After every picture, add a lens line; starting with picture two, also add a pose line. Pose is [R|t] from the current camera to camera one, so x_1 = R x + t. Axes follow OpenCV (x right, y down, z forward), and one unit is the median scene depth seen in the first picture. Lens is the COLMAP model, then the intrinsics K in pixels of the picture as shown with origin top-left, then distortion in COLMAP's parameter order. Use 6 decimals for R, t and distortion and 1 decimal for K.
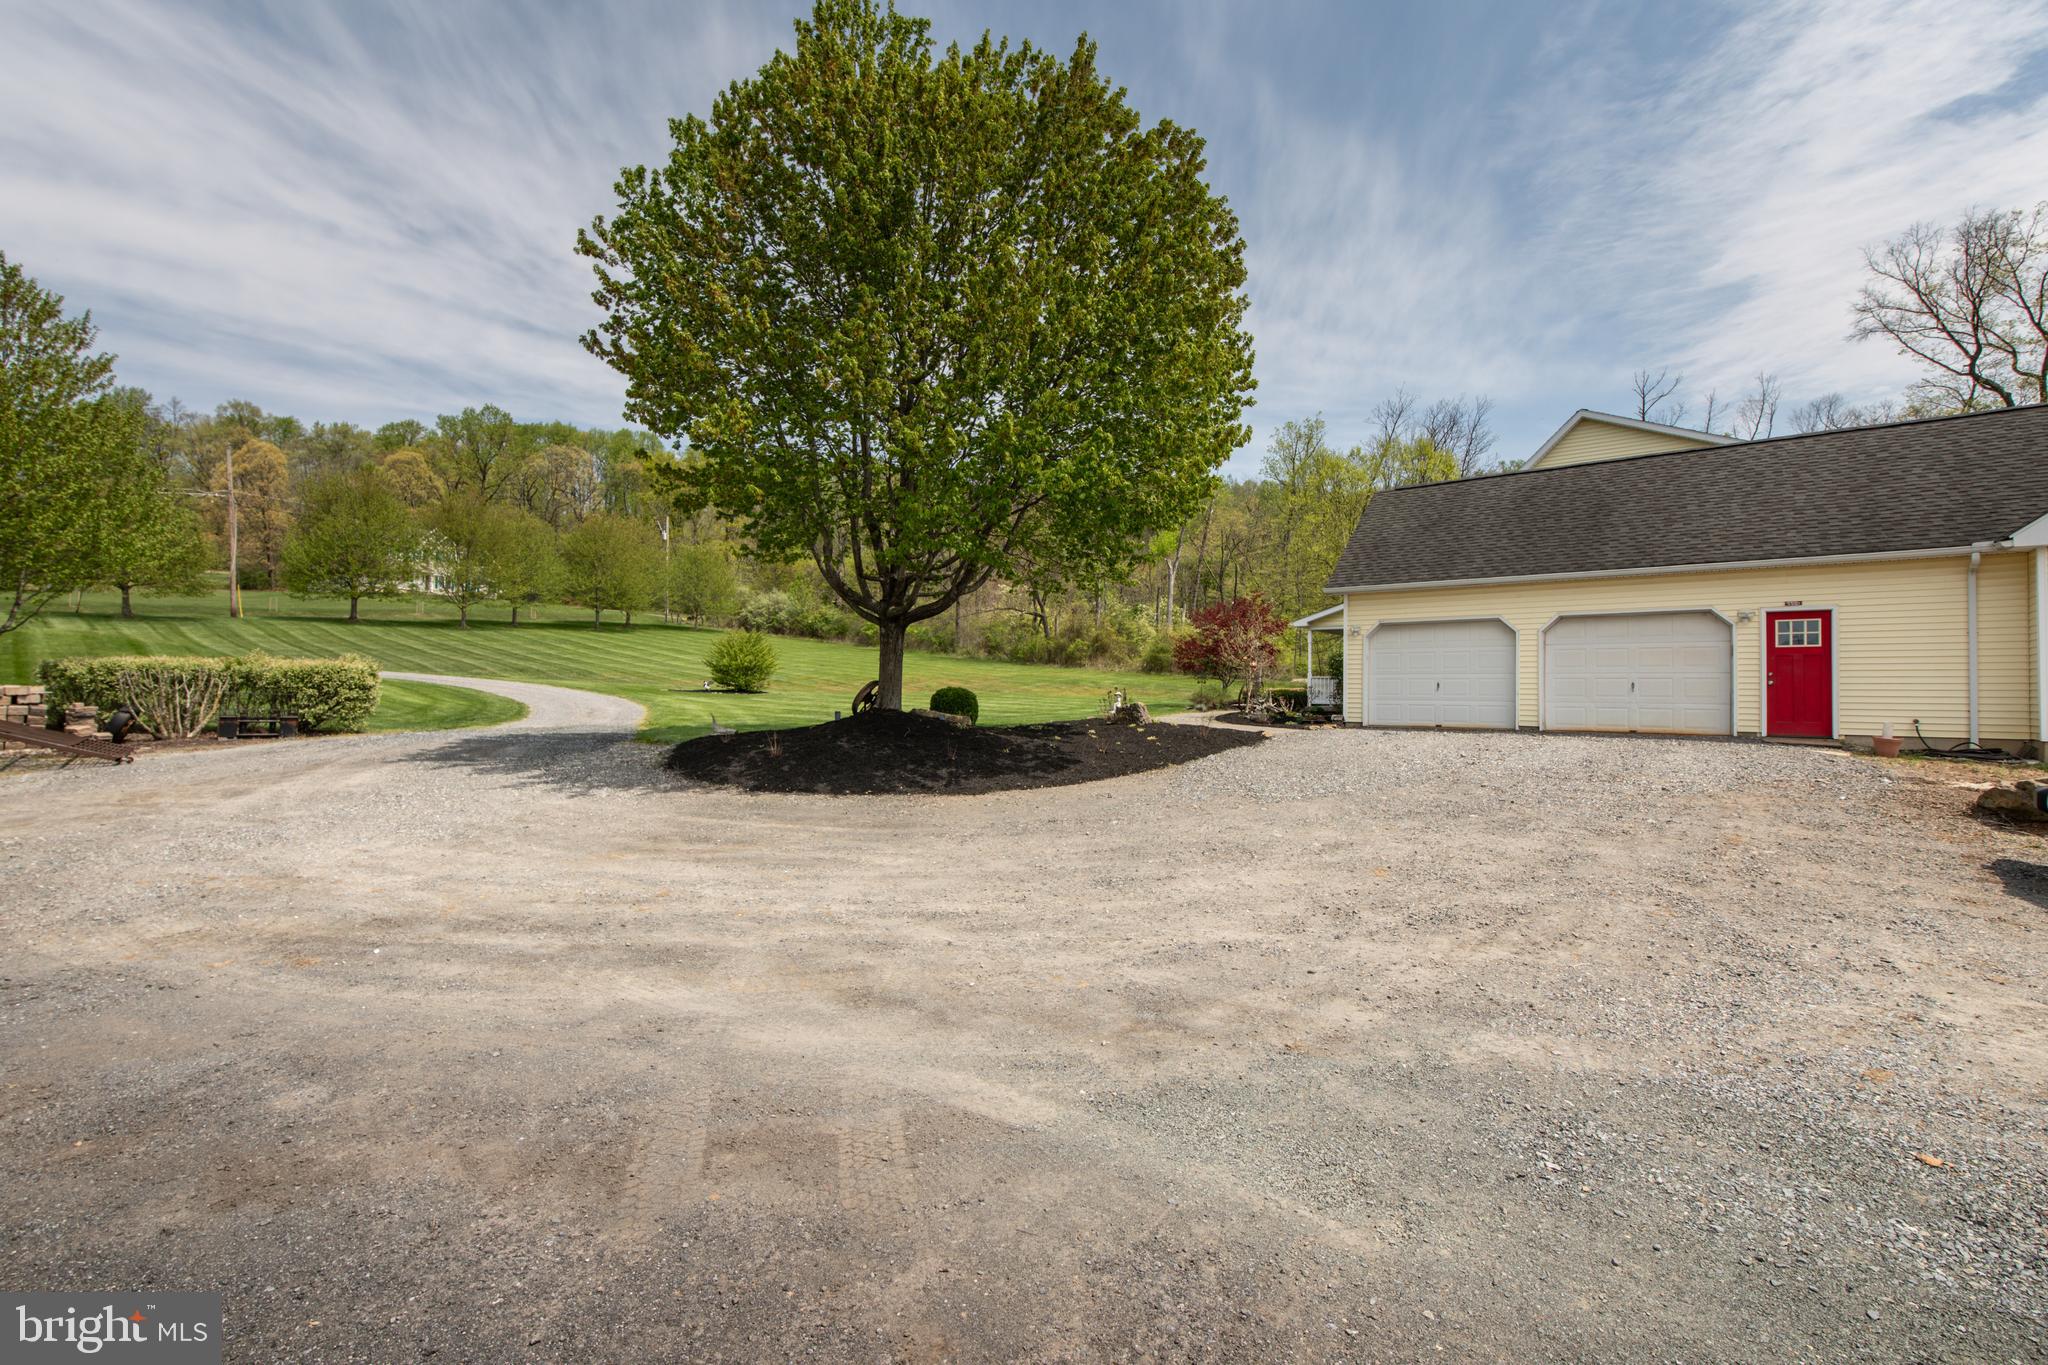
lens RADIAL K [[867.8, 0, 1014.9], [0, 867.8, 661.7], [0, 0, 1]] dist [0.000665, -0.001070]
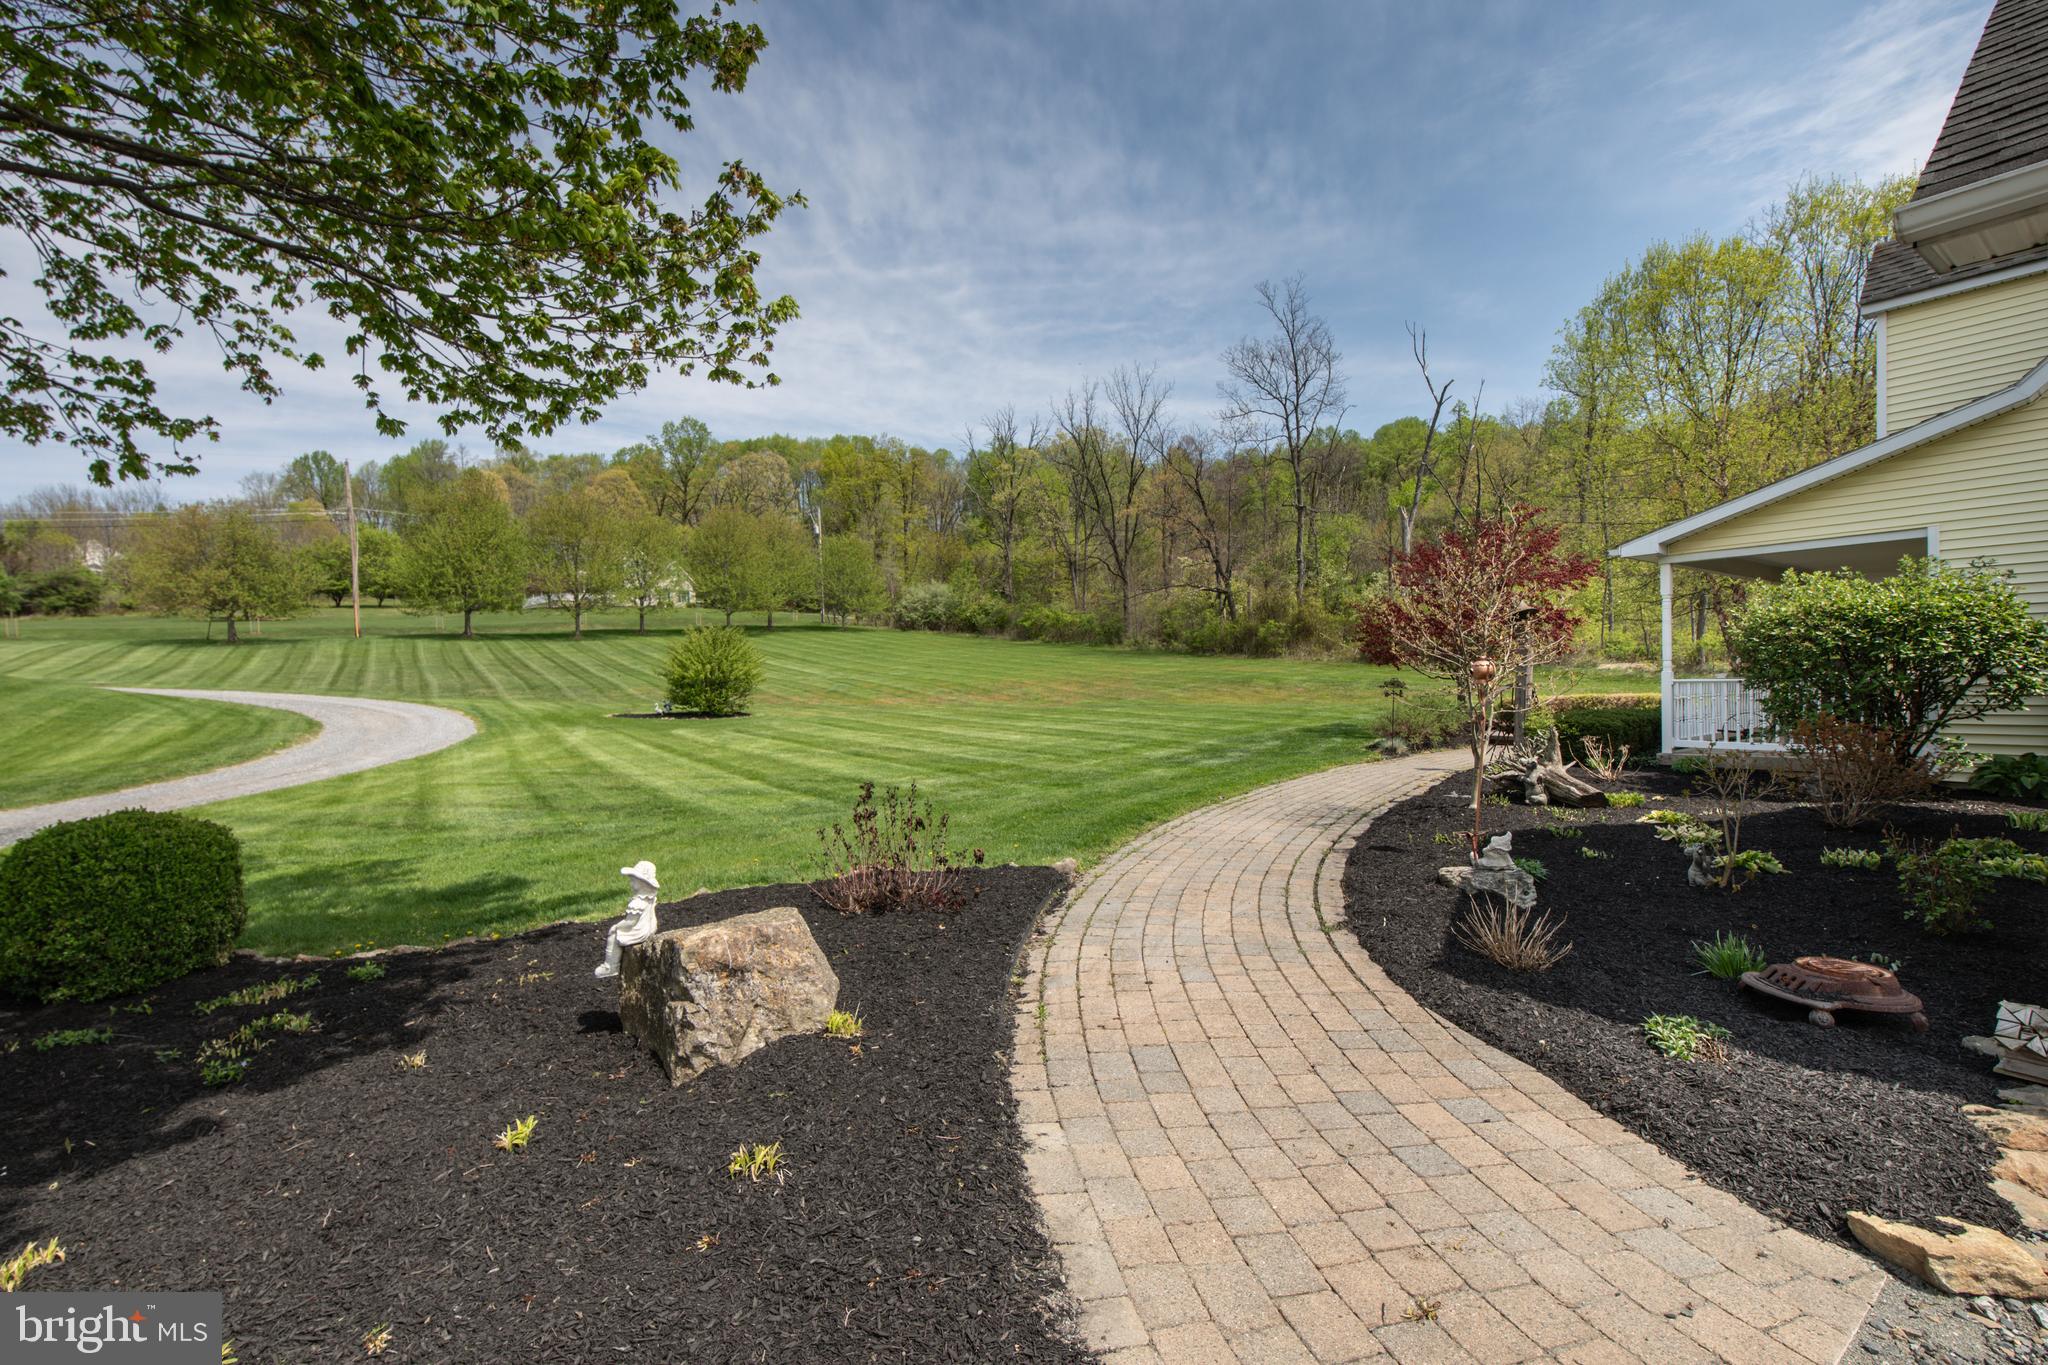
lens RADIAL K [[867.8, 0, 1017.0], [0, 867.8, 674.4], [0, 0, 1]] dist [0.000665, -0.001070]
pose [[0.961531, -0.029619, -0.273094, 0.246010], [0.036362, 0.999145, 0.019664, -0.006265], [0.272278, -0.028838, 0.961786, 0.821150]]
